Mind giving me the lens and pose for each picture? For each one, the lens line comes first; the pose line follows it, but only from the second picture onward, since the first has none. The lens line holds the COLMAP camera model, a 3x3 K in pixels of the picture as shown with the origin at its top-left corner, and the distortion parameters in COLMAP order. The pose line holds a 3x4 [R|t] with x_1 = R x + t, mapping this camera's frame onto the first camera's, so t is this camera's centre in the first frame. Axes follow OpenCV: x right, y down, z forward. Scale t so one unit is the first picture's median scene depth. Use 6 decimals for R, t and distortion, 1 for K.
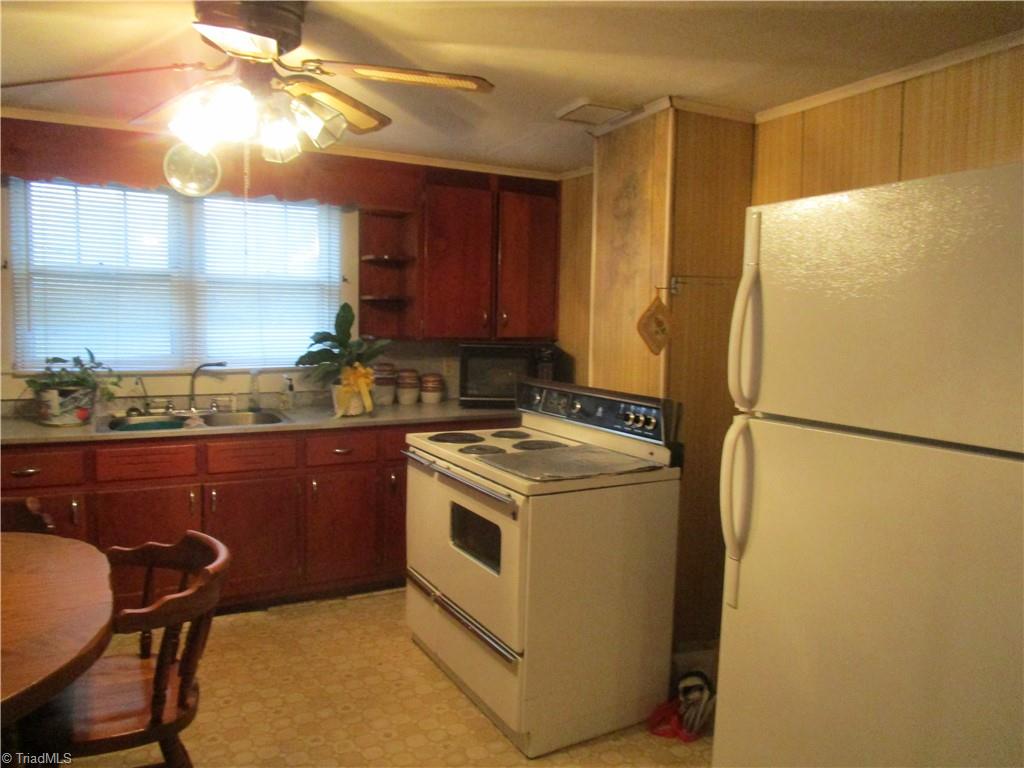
lens RADIAL K [[724.0, 0, 508.0], [0, 724.0, 383.5], [0, 0, 1]] dist [-0.029394, 0.008169]
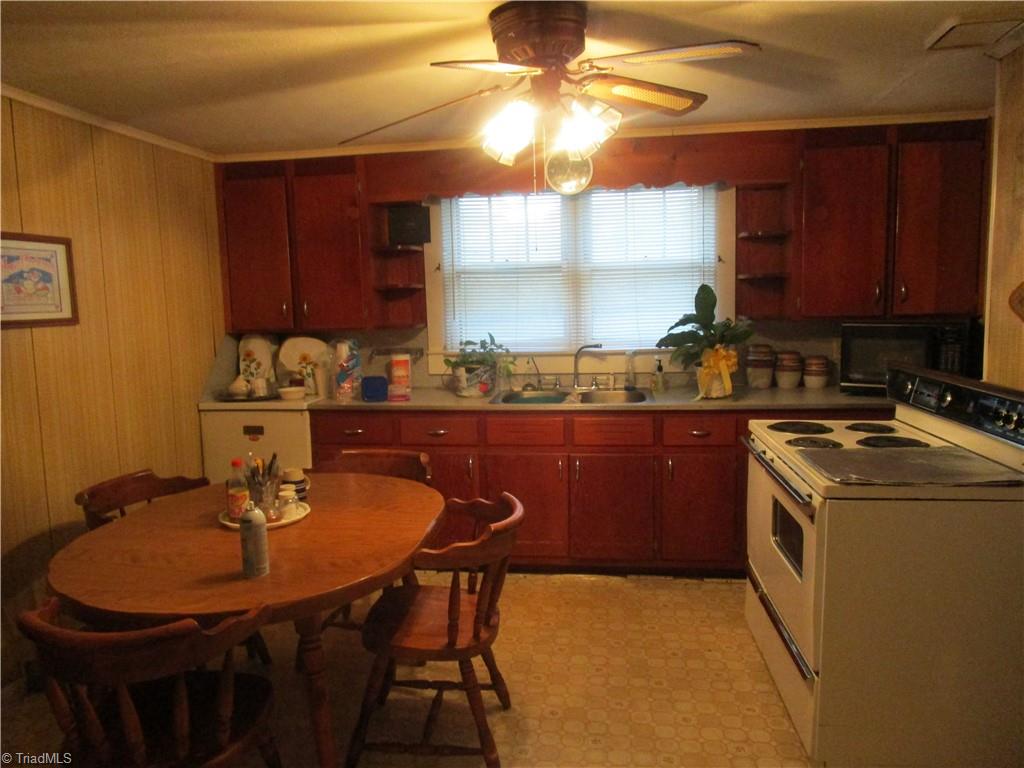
lens RADIAL K [[724.0, 0, 508.0], [0, 724.0, 383.5], [0, 0, 1]] dist [-0.029394, 0.008169]
pose [[0.804272, 0.030274, -0.593489, 0.151884], [-0.011576, 0.999310, 0.035289, -0.007554], [0.594148, -0.021512, 0.804068, 0.041887]]
